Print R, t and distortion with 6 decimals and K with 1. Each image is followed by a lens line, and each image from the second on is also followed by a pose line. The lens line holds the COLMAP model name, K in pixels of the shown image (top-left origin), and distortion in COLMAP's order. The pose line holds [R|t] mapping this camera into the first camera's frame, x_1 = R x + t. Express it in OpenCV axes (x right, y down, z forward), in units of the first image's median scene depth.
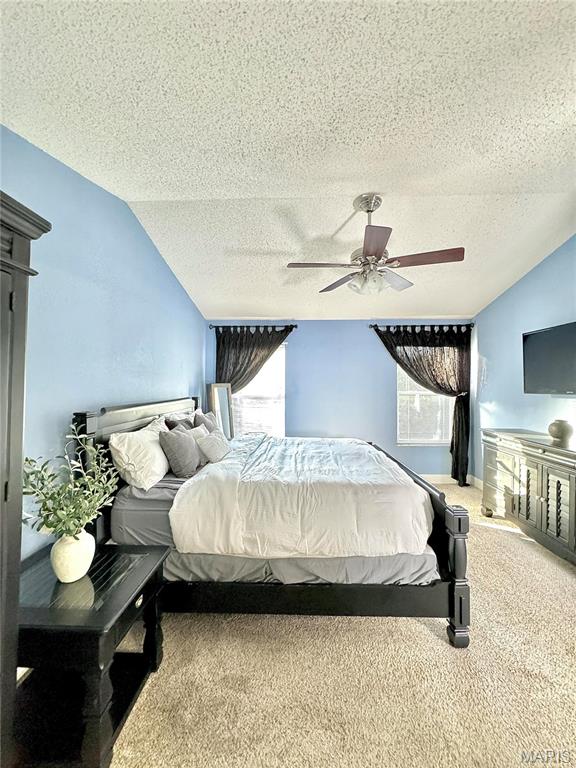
lens RADIAL K [[306.9, 0, 288.7], [0, 306.9, 384.0], [0, 0, 1]] dist [-0.001522, 0.000361]
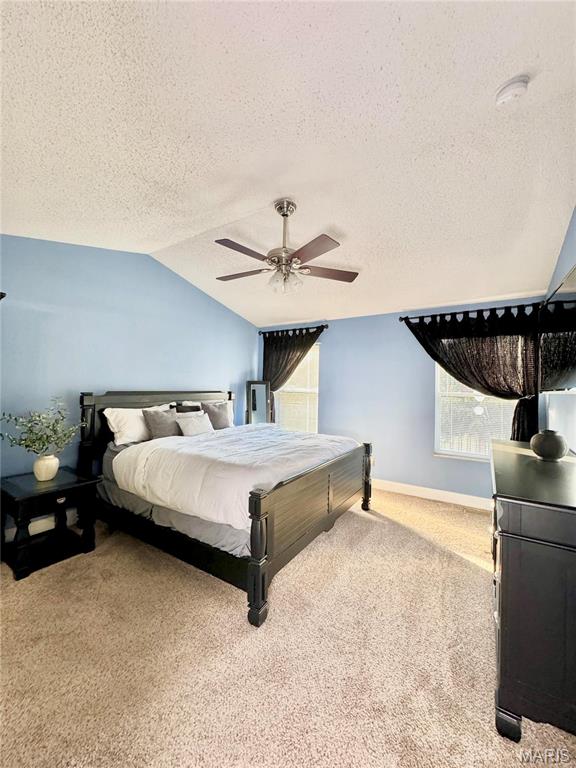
lens RADIAL K [[306.9, 0, 287.8], [0, 306.9, 382.5], [0, 0, 1]] dist [-0.001522, 0.000361]
pose [[0.852426, 0.007064, -0.522801, 0.613249], [-0.017787, 0.999722, -0.015494, 0.024837], [0.522546, 0.022507, 0.852314, 0.078466]]
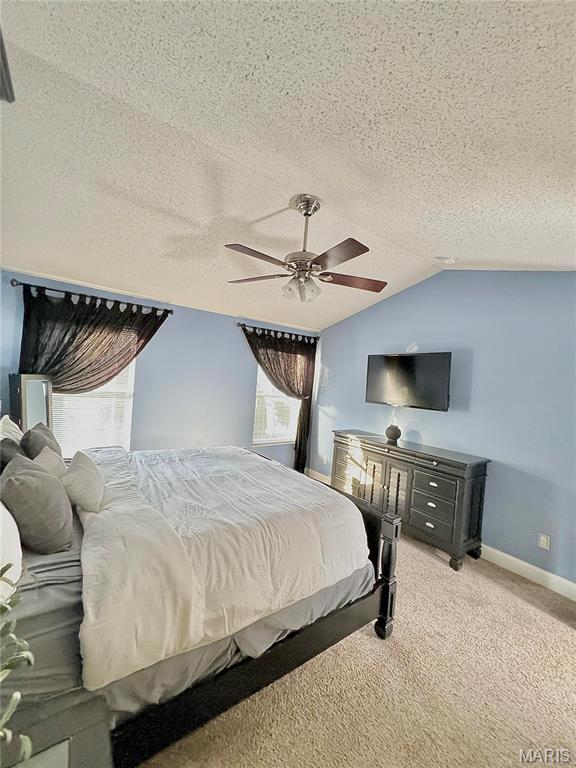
lens RADIAL K [[306.9, 0, 289.2], [0, 306.9, 384.1], [0, 0, 1]] dist [-0.001522, 0.000361]
pose [[0.792238, 0.049919, 0.608167, -0.240673], [-0.073078, 0.997237, 0.013343, -0.036862], [-0.605820, -0.055014, 0.793697, 0.185437]]
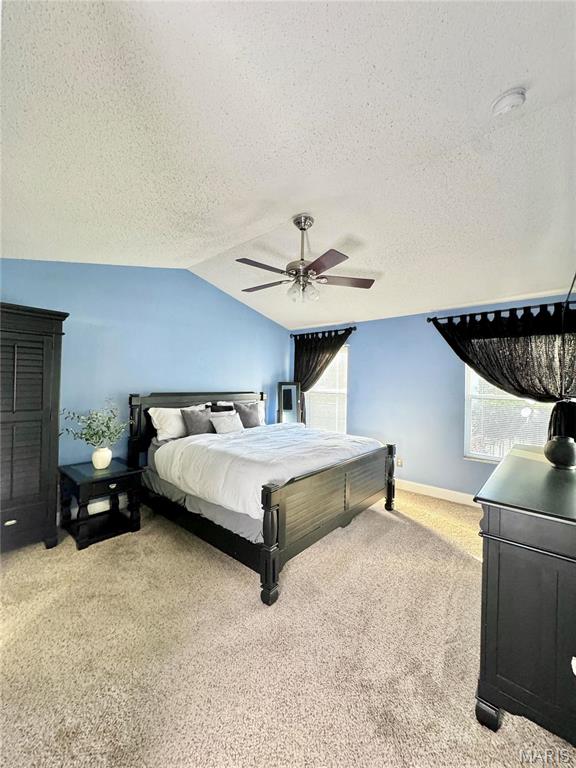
lens RADIAL K [[306.9, 0, 287.5], [0, 306.9, 381.9], [0, 0, 1]] dist [-0.001522, 0.000361]
pose [[0.769759, 0.008120, -0.638282, 0.699786], [-0.017031, 0.999824, -0.007820, 0.009055], [0.638107, 0.016890, 0.769763, 0.069358]]
